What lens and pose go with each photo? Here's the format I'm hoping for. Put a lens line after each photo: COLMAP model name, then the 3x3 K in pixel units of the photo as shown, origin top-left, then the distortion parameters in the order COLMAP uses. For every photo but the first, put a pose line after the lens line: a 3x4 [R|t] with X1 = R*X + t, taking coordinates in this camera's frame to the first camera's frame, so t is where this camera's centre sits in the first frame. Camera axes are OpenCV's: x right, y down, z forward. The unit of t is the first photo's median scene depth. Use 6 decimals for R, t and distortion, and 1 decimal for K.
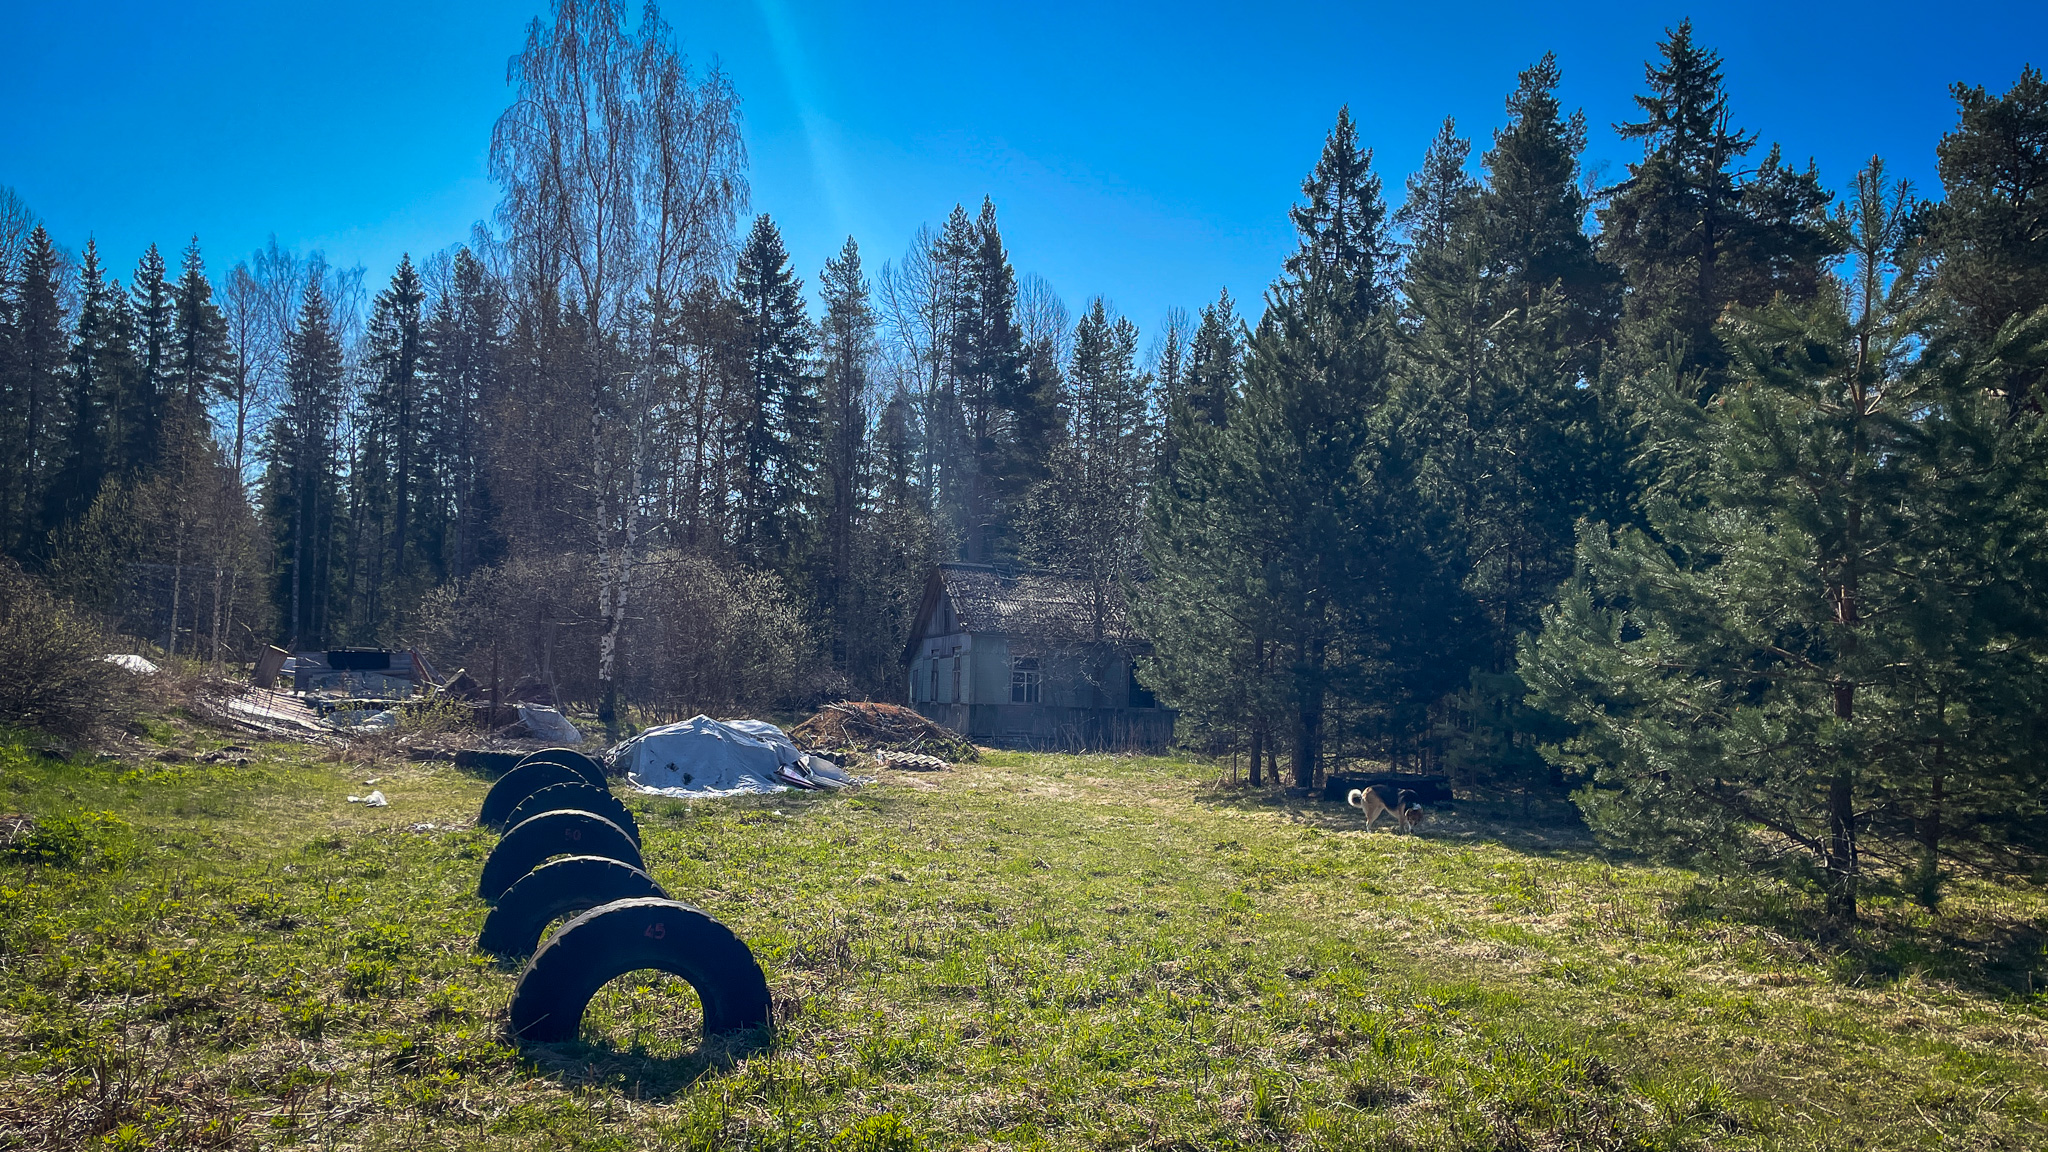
lens RADIAL K [[1640.5, 0, 1068.5], [0, 1640.5, 699.2], [0, 0, 1]] dist [0.092723, -0.133025]
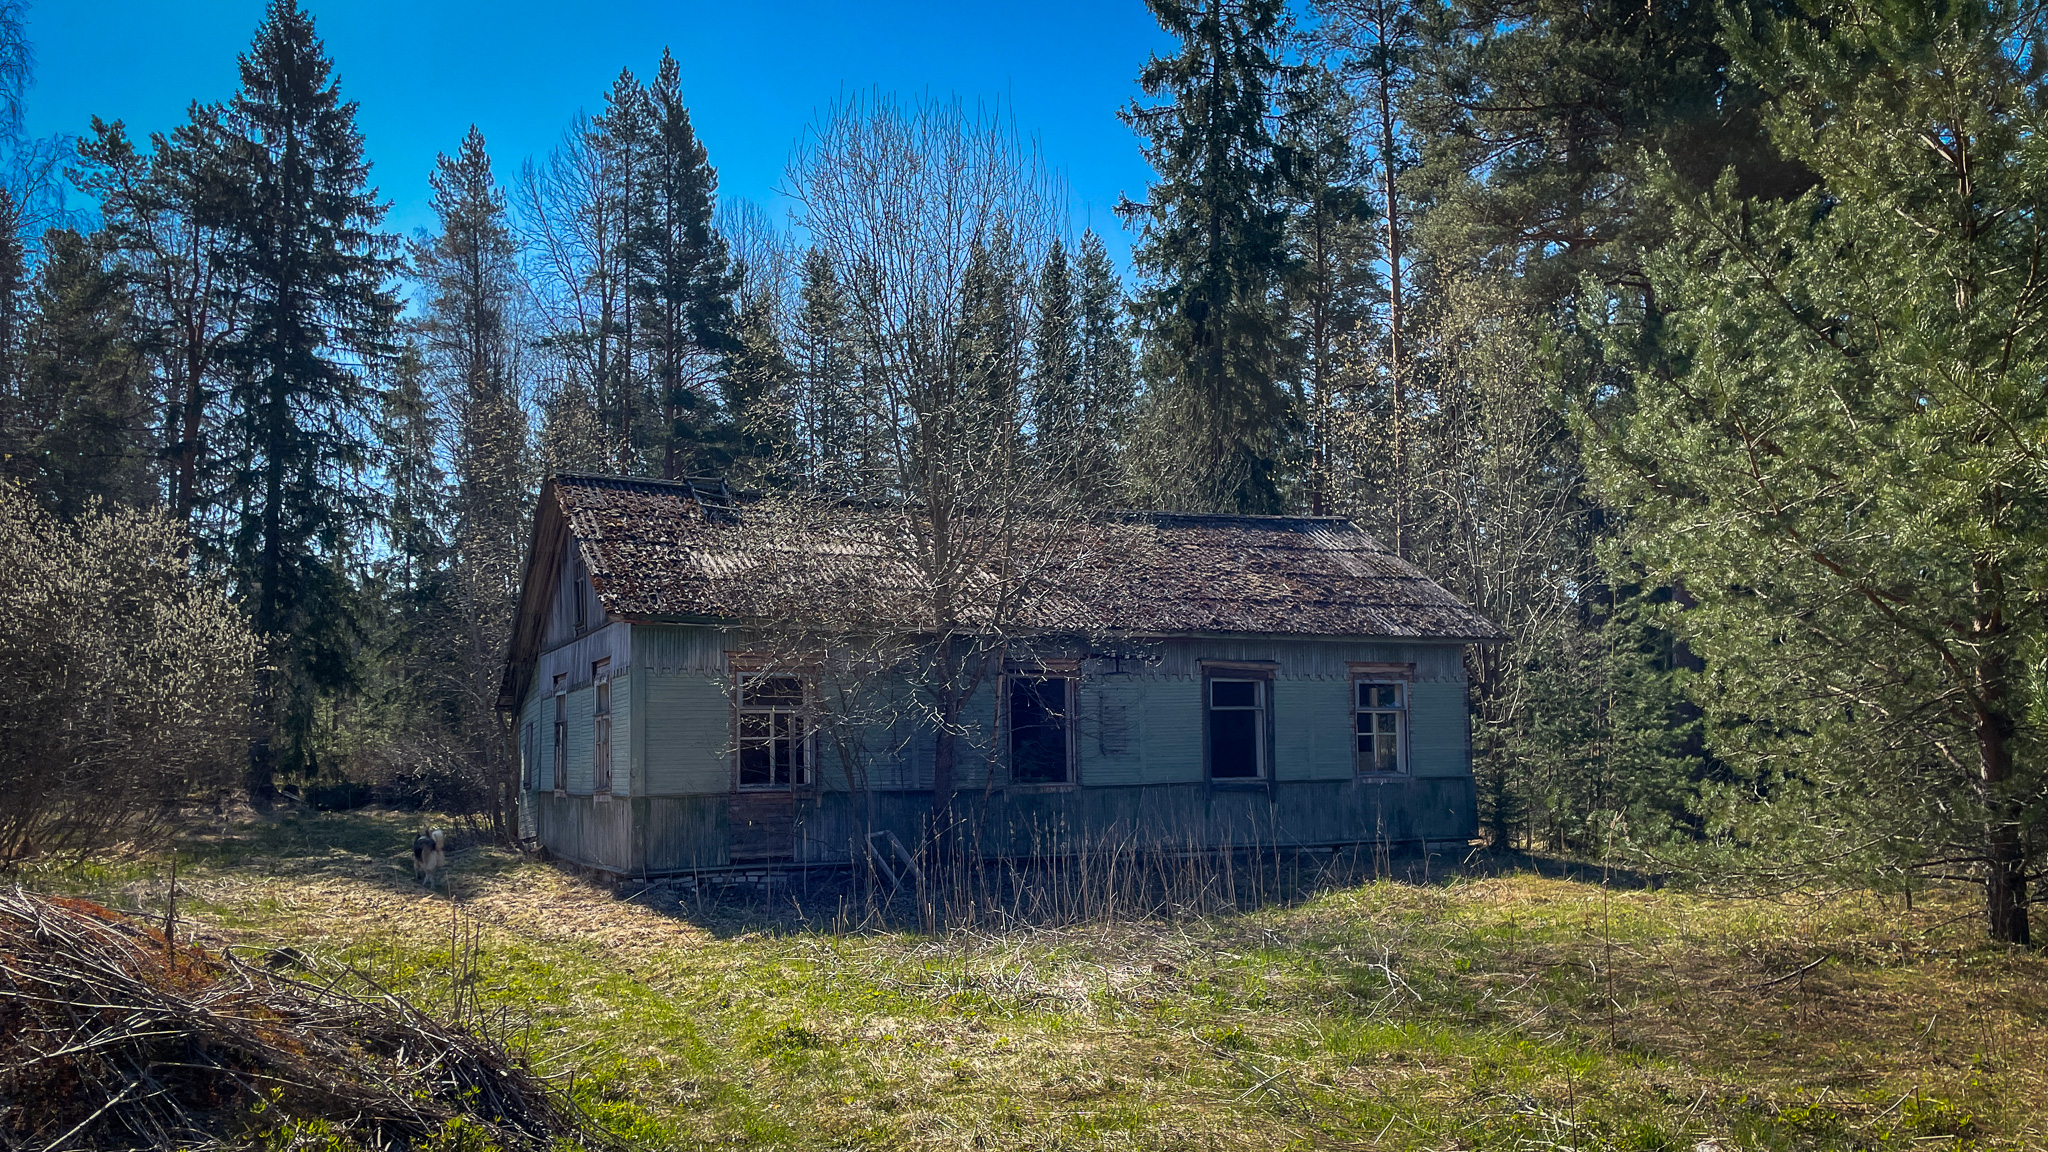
lens RADIAL K [[1640.5, 0, 1068.5], [0, 1640.5, 699.2], [0, 0, 1]] dist [0.092723, -0.133025]
pose [[0.985053, -0.037847, 0.168042, -0.016047], [0.043465, 0.998608, -0.029877, -0.002983], [-0.166677, 0.036734, 0.985327, 0.421836]]
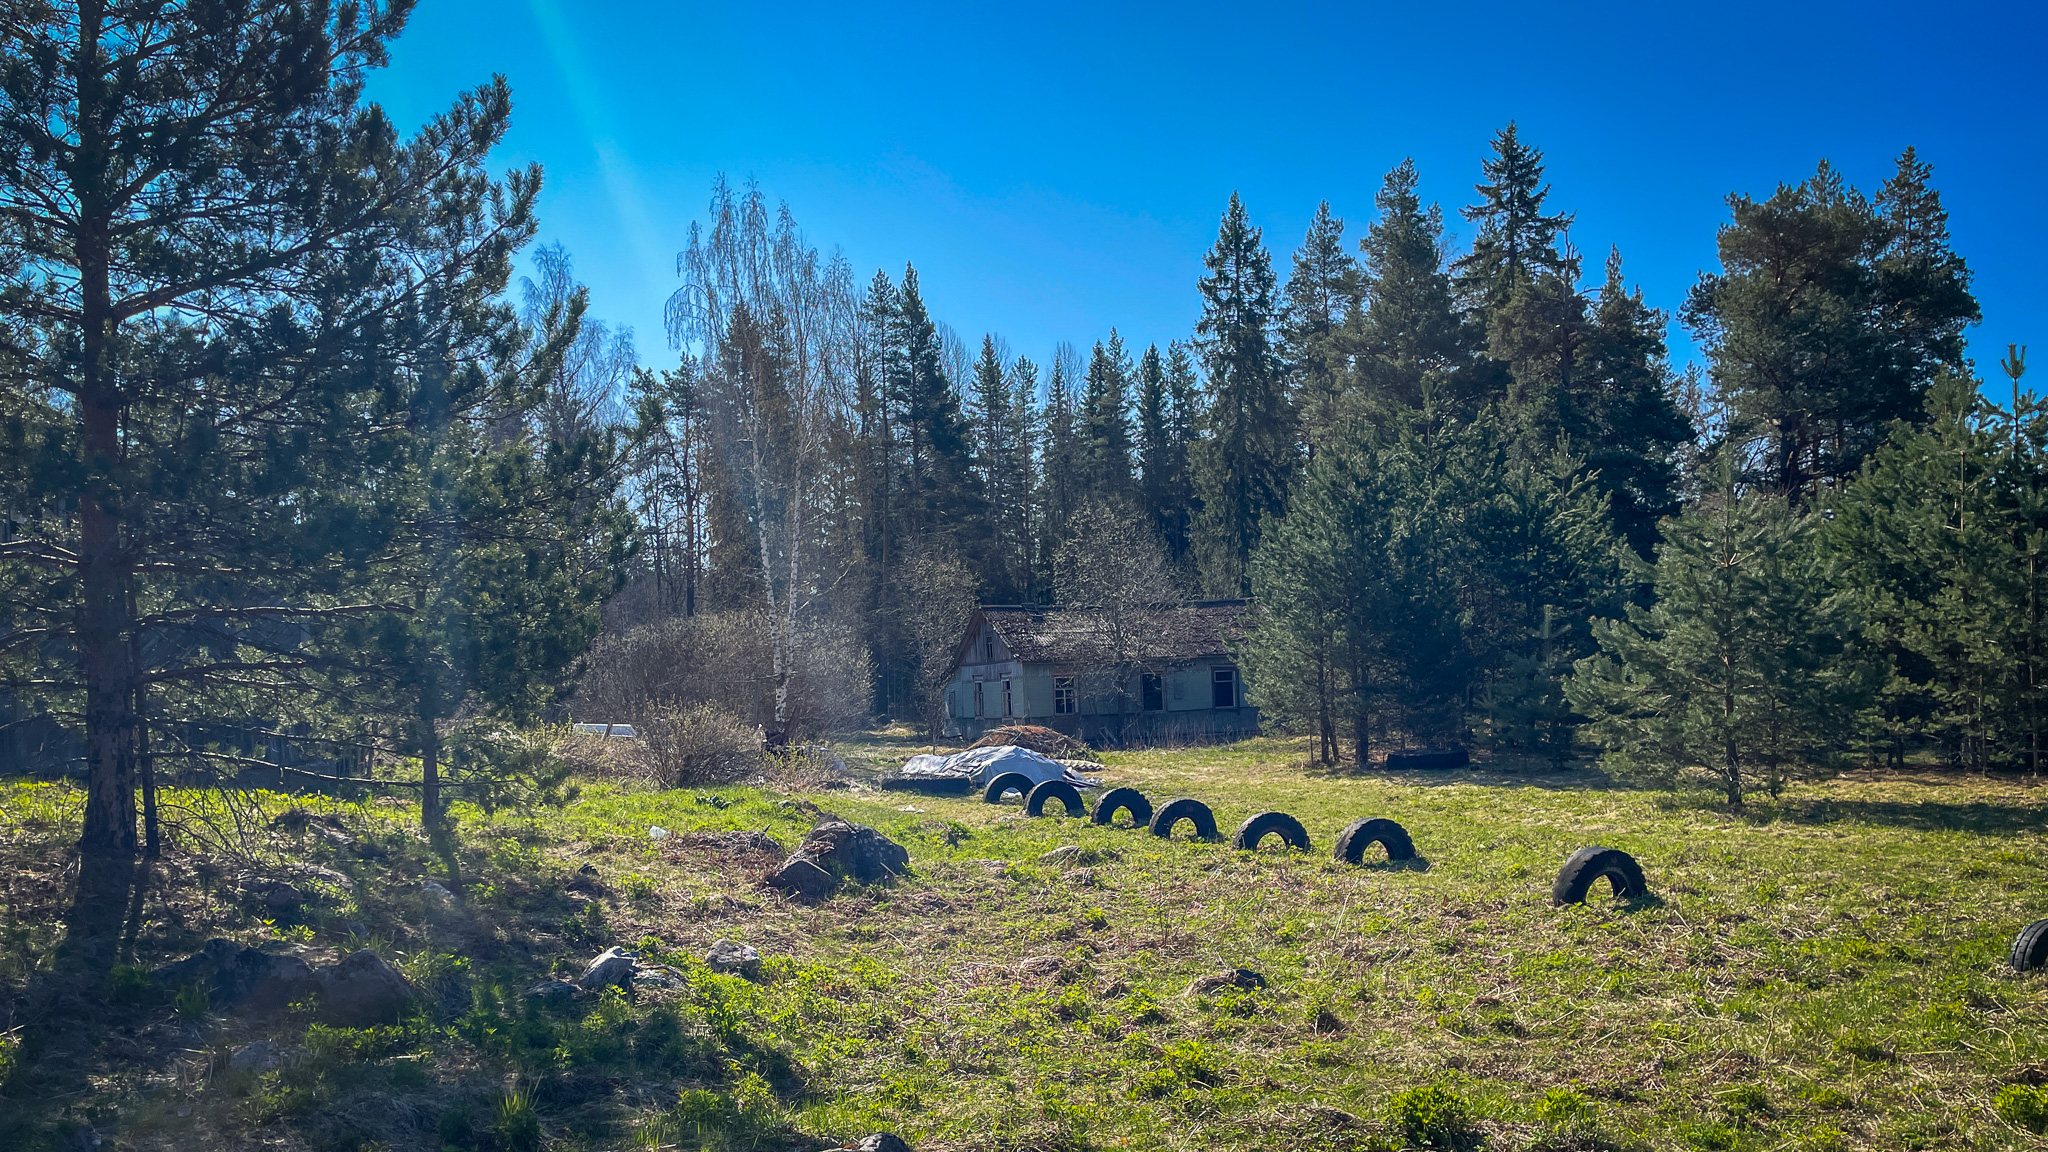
lens RADIAL K [[1640.5, 0, 1068.5], [0, 1640.5, 699.2], [0, 0, 1]] dist [0.092723, -0.133025]
pose [[0.992151, -0.072449, 0.101916, -0.113197], [0.071715, 0.997366, 0.010856, -0.016711], [-0.102434, -0.003461, 0.994734, -0.196361]]
